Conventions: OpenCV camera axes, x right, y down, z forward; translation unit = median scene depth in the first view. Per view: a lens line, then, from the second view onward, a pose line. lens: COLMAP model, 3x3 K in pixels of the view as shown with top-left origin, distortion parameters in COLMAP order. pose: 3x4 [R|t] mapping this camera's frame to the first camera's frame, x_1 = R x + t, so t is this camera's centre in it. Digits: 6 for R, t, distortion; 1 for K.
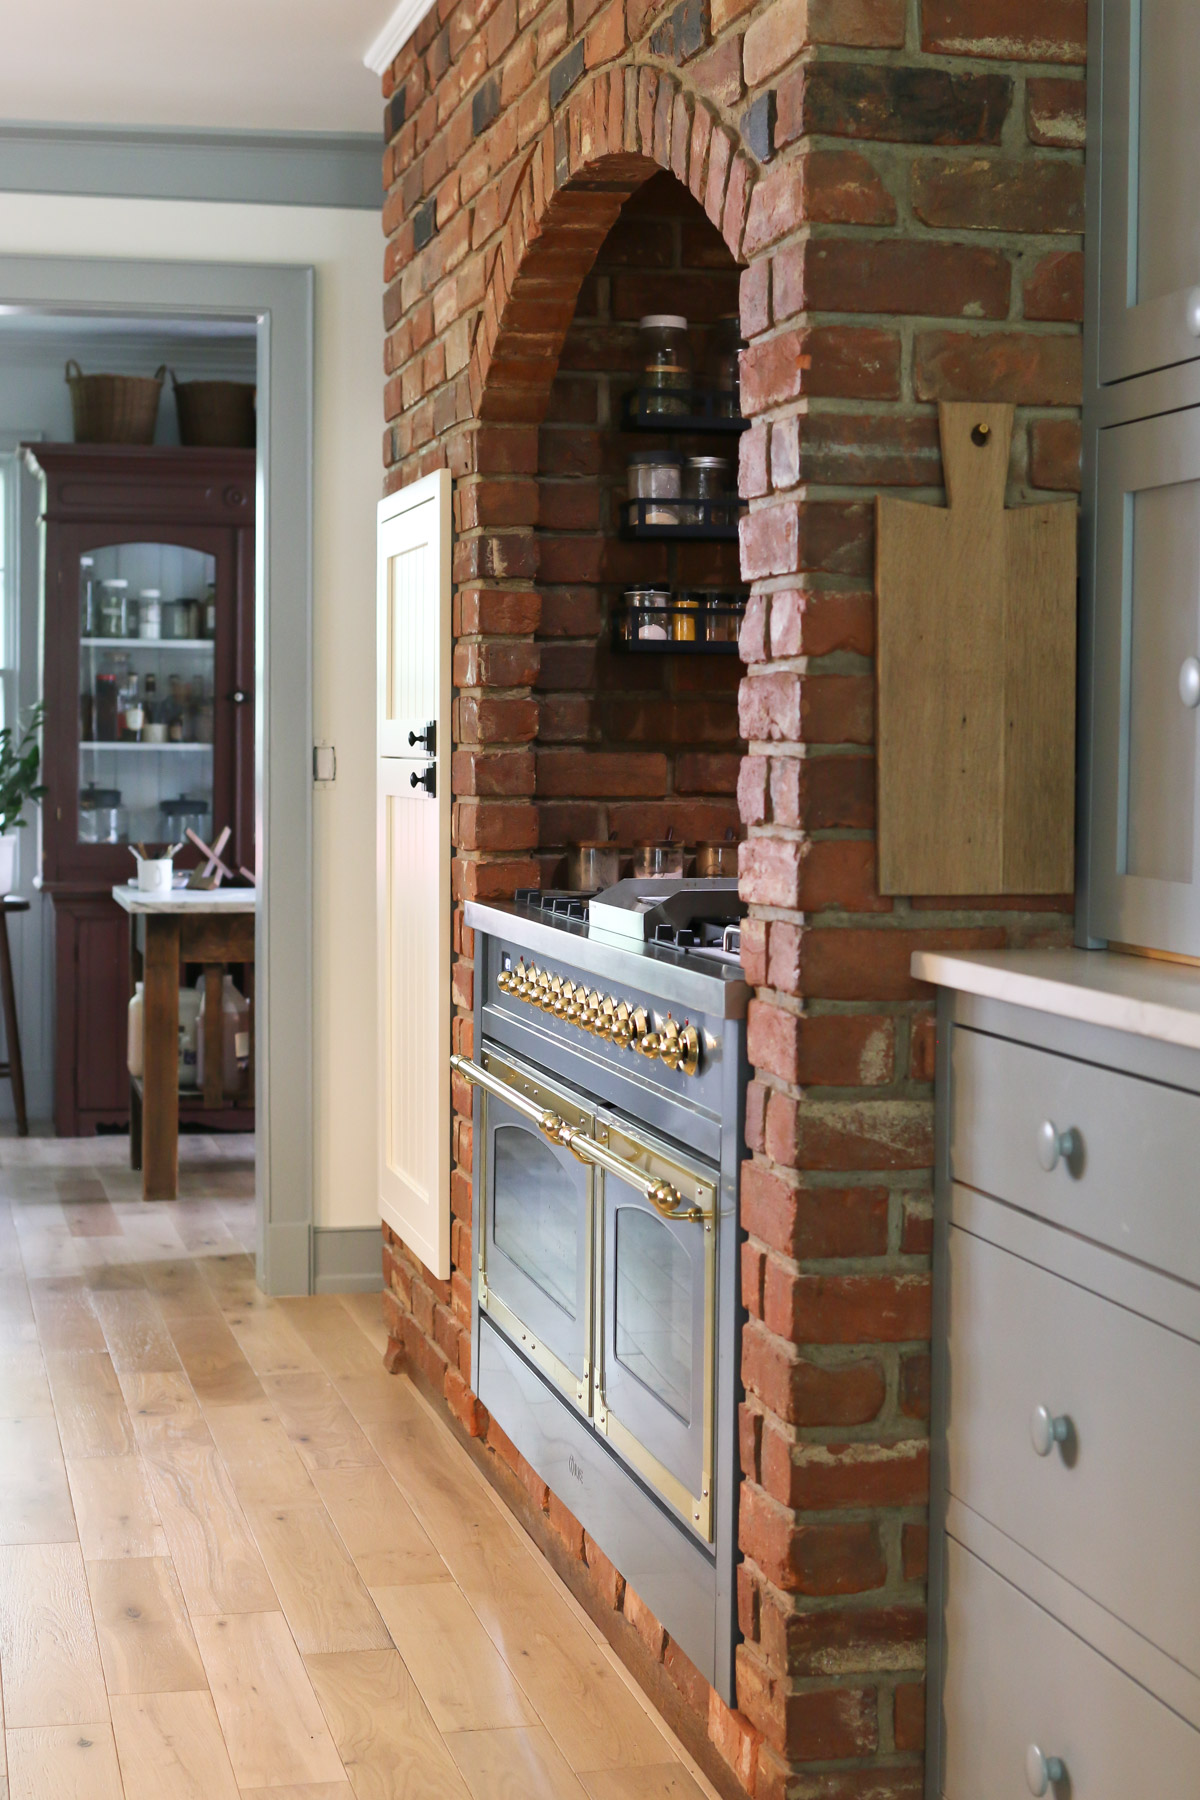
lens RADIAL K [[2837.4, 0, 600.0], [0, 2837.4, 900.0], [0, 0, 1]] dist [-0.071689, 0.065934]
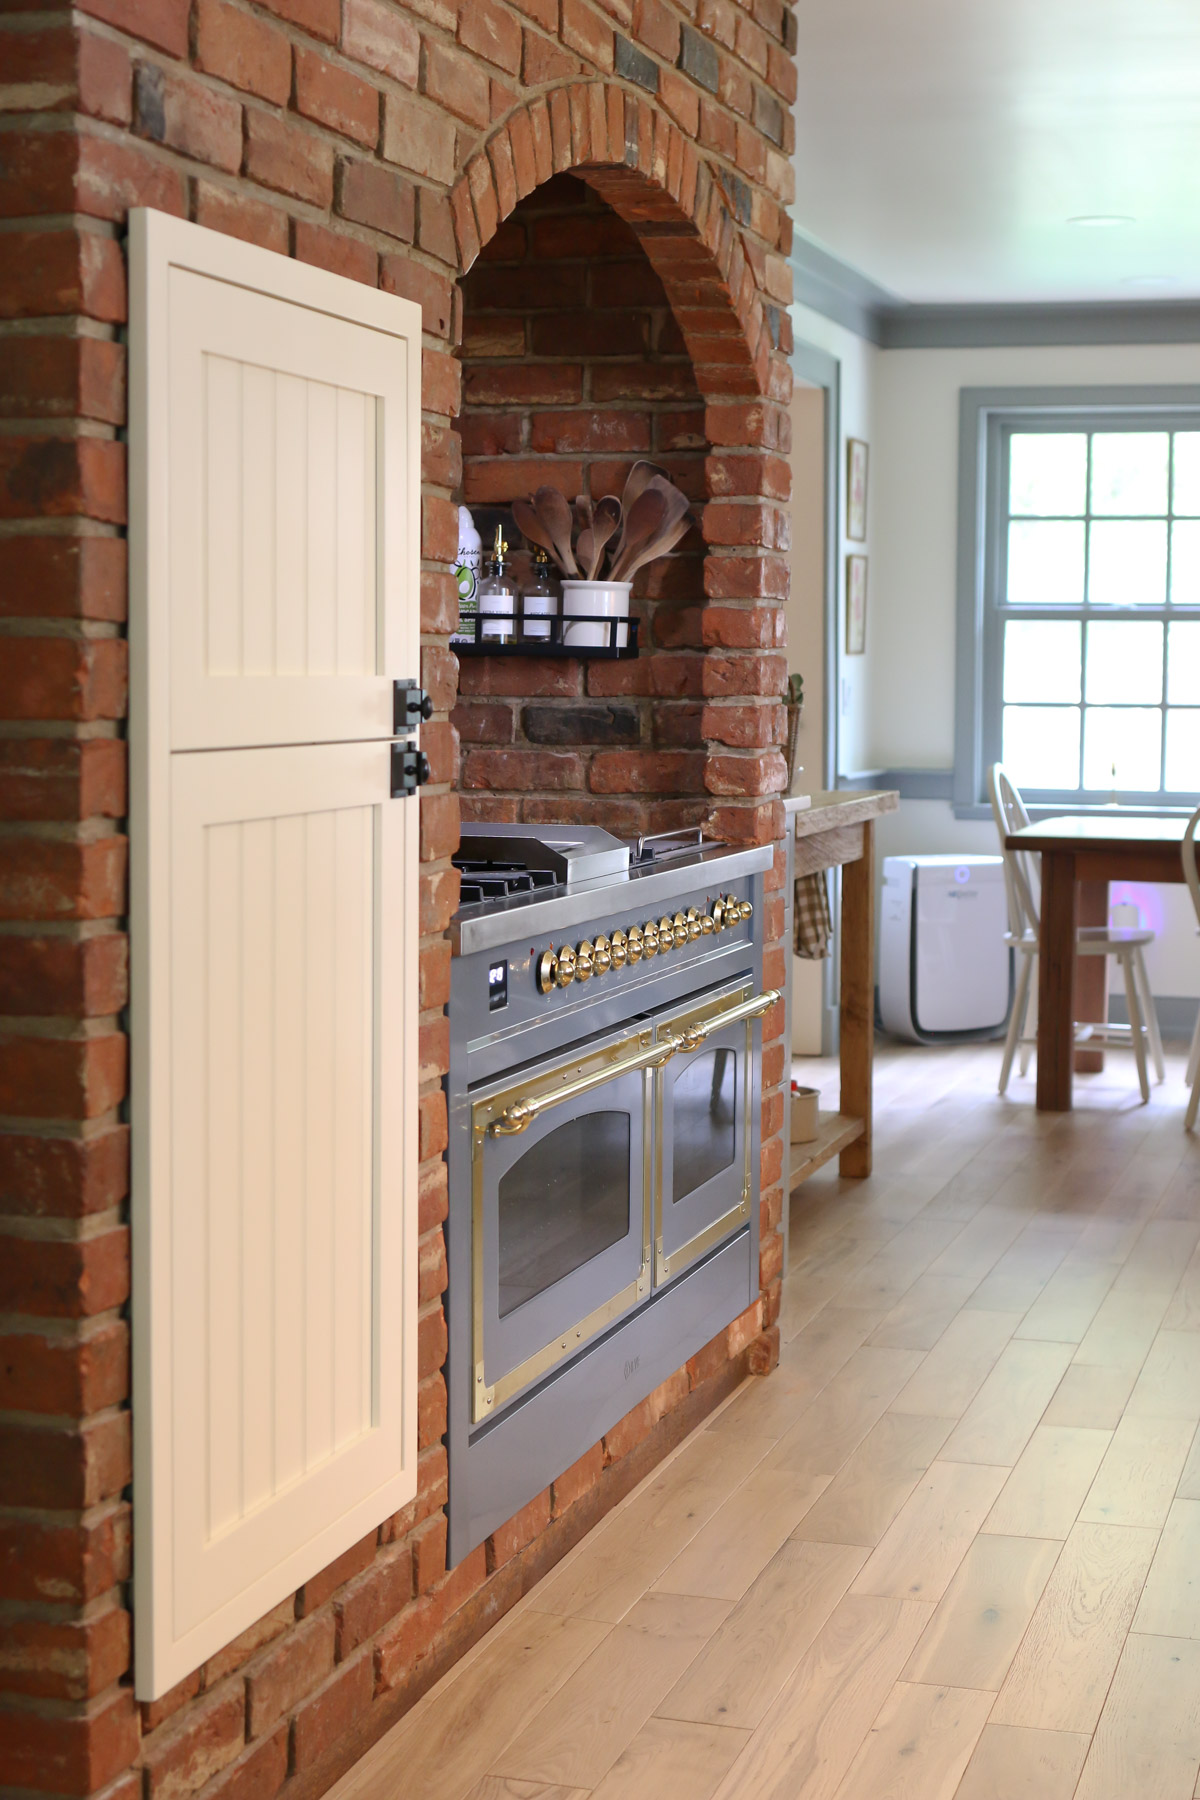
lens RADIAL K [[2929.9, 0, 600.0], [0, 2929.9, 900.0], [0, 0, 1]] dist [-0.061546, 0.025902]
pose [[-0.871096, -0.053337, 0.488209, -0.535931], [0.012742, 0.991296, 0.131034, -0.124890], [-0.490948, 0.120363, -0.862834, 1.943281]]
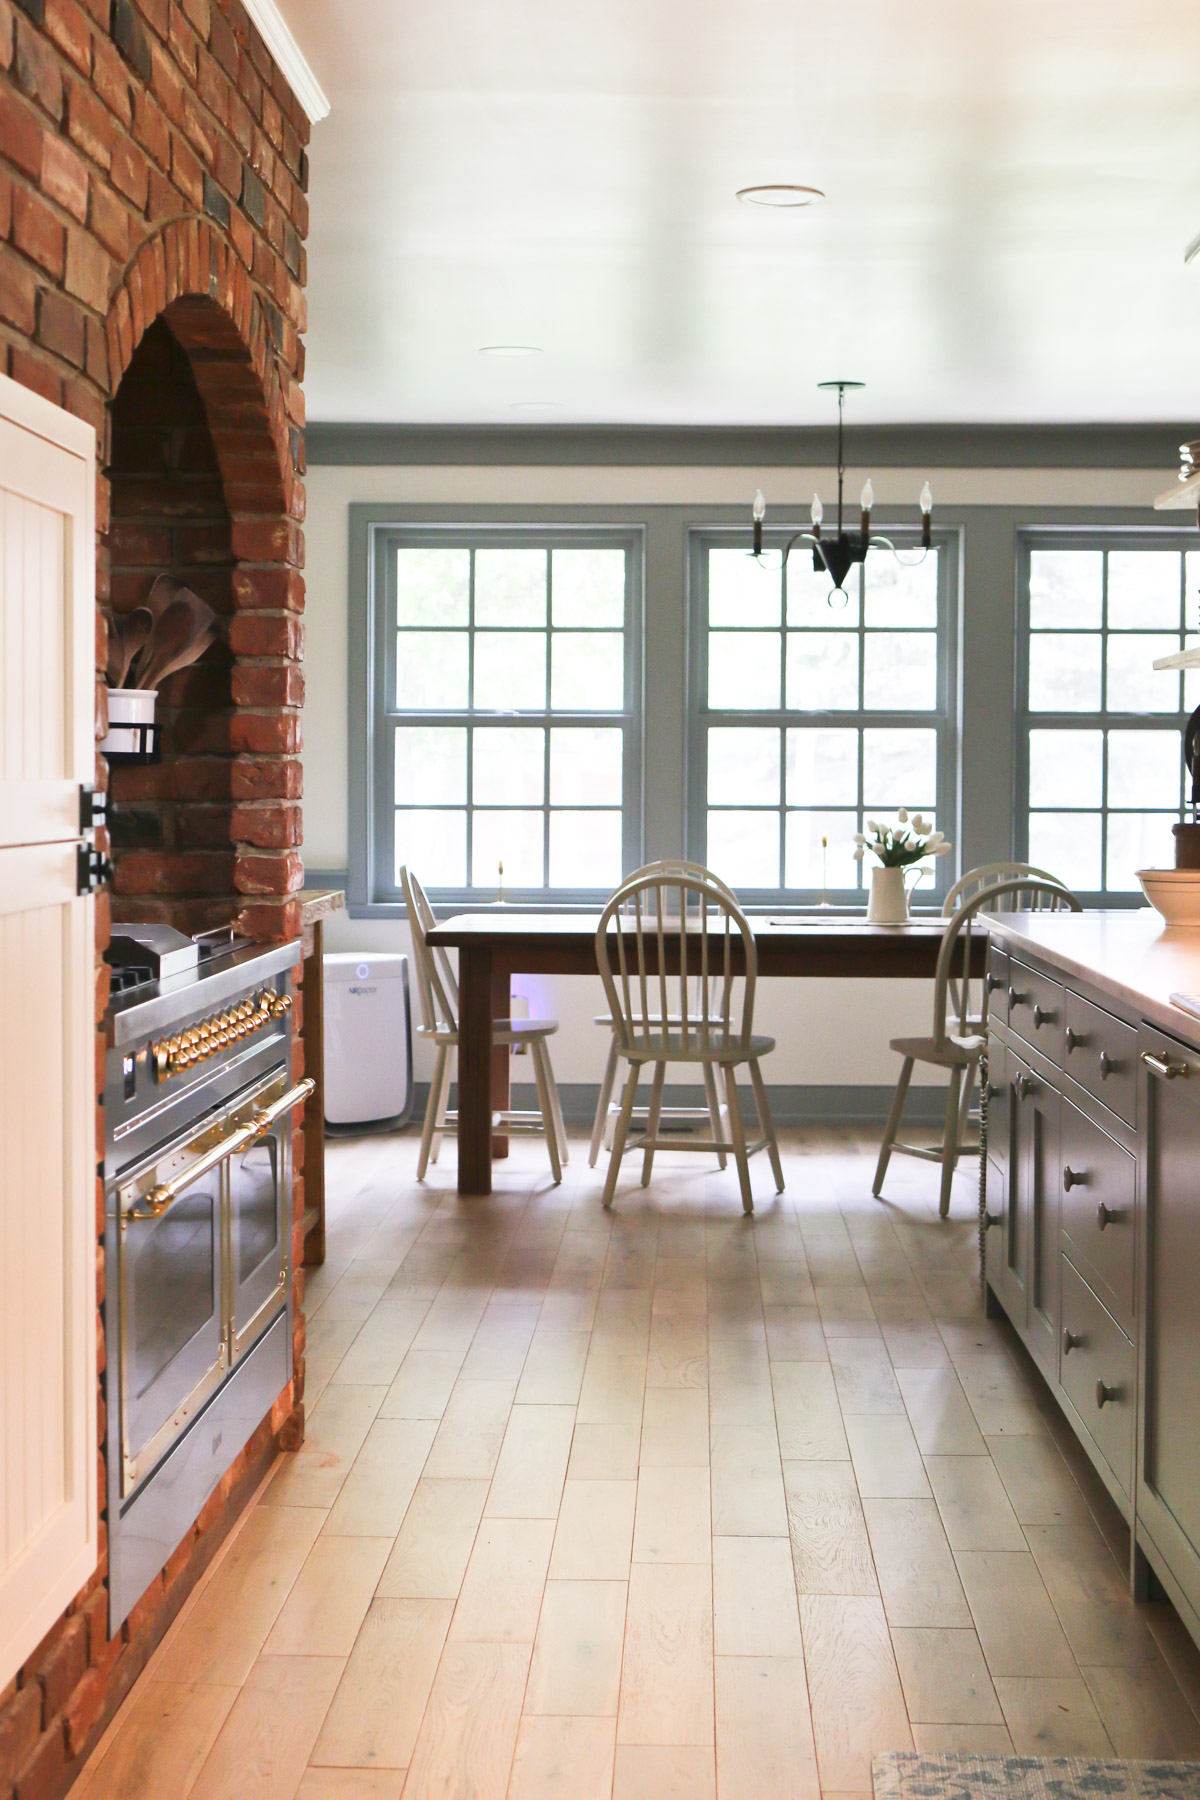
lens RADIAL K [[2904.2, 0, 653.3], [0, 2904.2, 900.7], [0, 0, 1]] dist [-0.073105, 0.100897]
pose [[-0.970658, -0.023410, 0.239322, -0.448469], [0.000093, 0.995213, 0.097728, -0.128249], [-0.240465, 0.094882, -0.966009, 2.042851]]
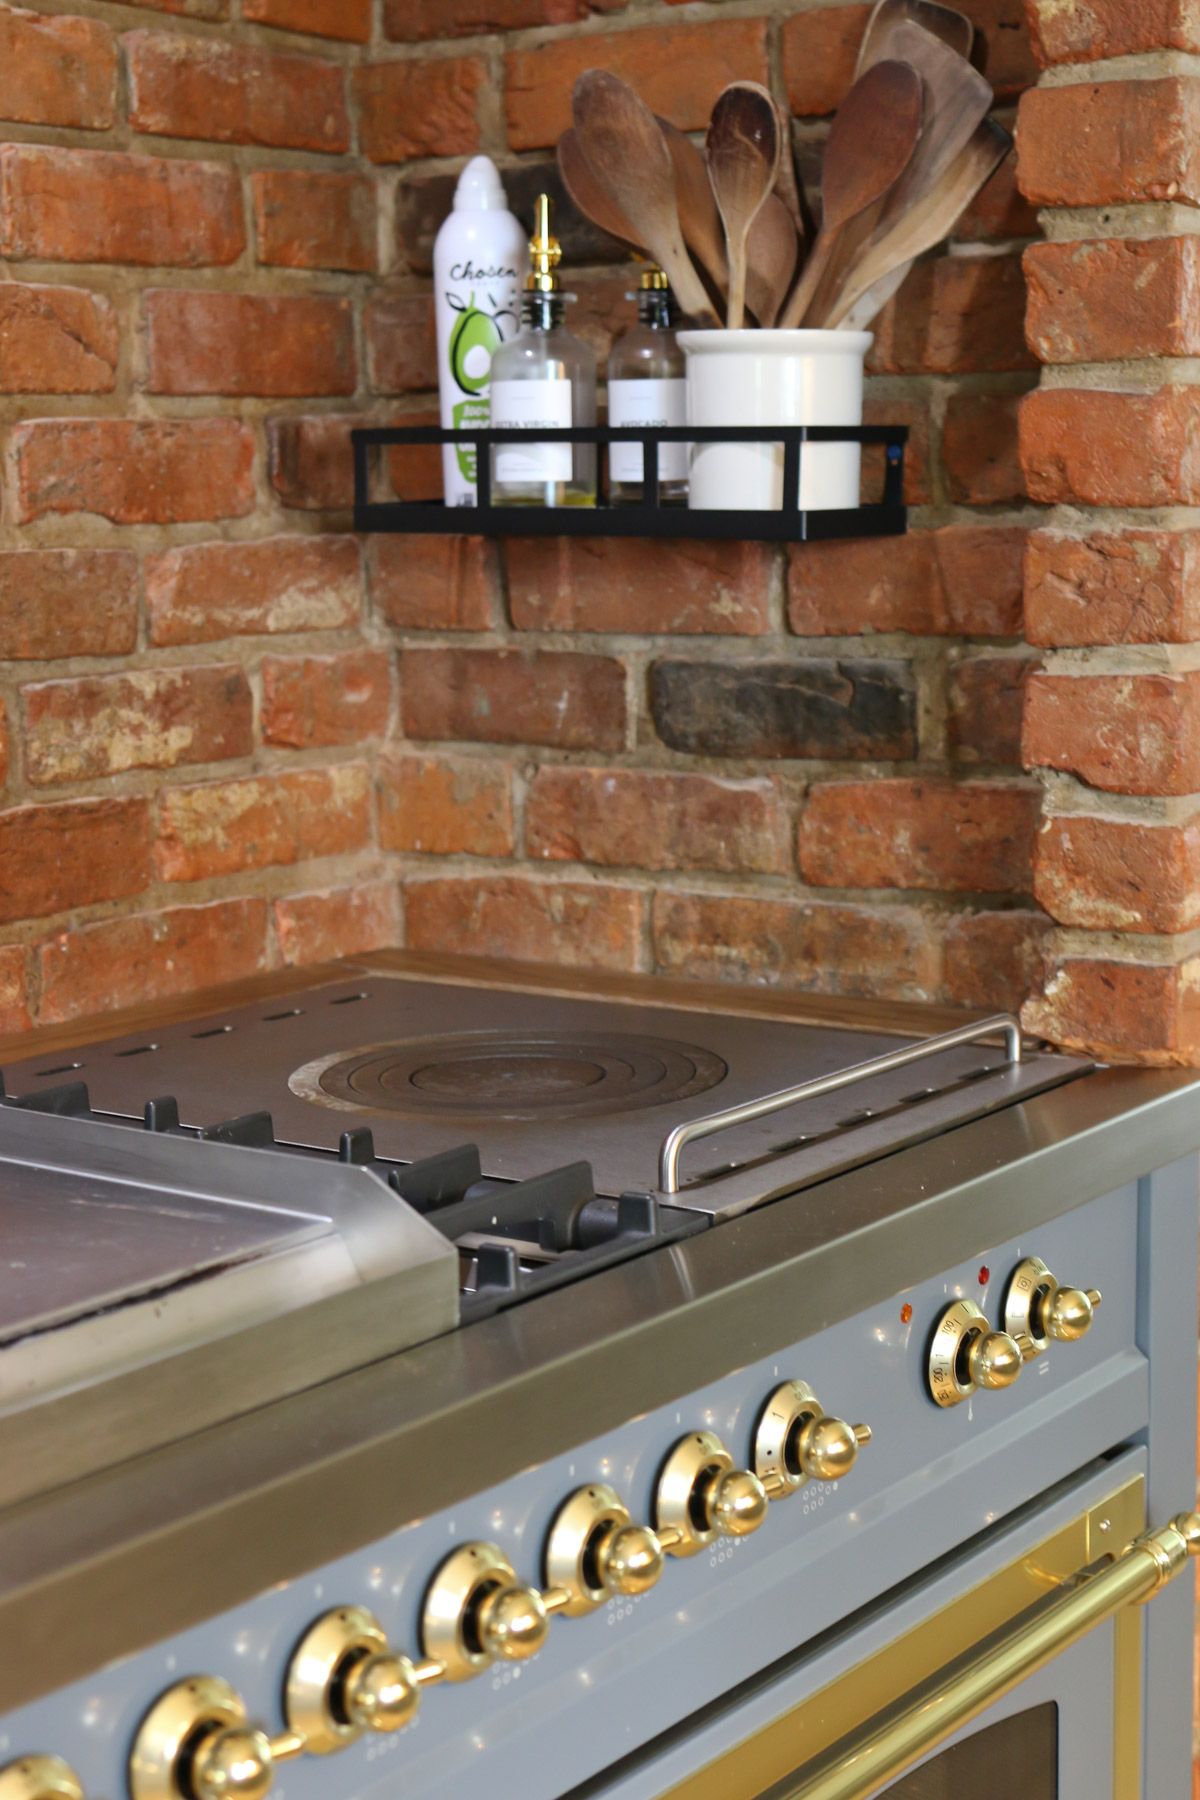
lens RADIAL K [[2891.2, 0, 600.0], [0, 2891.2, 900.0], [0, 0, 1]] dist [-0.072081, 0.114773]
pose [[-0.658880, -0.102814, 0.745189, -0.232833], [0.058283, 0.980661, 0.186834, -0.092887], [-0.749987, 0.166533, -0.640146, 1.134785]]
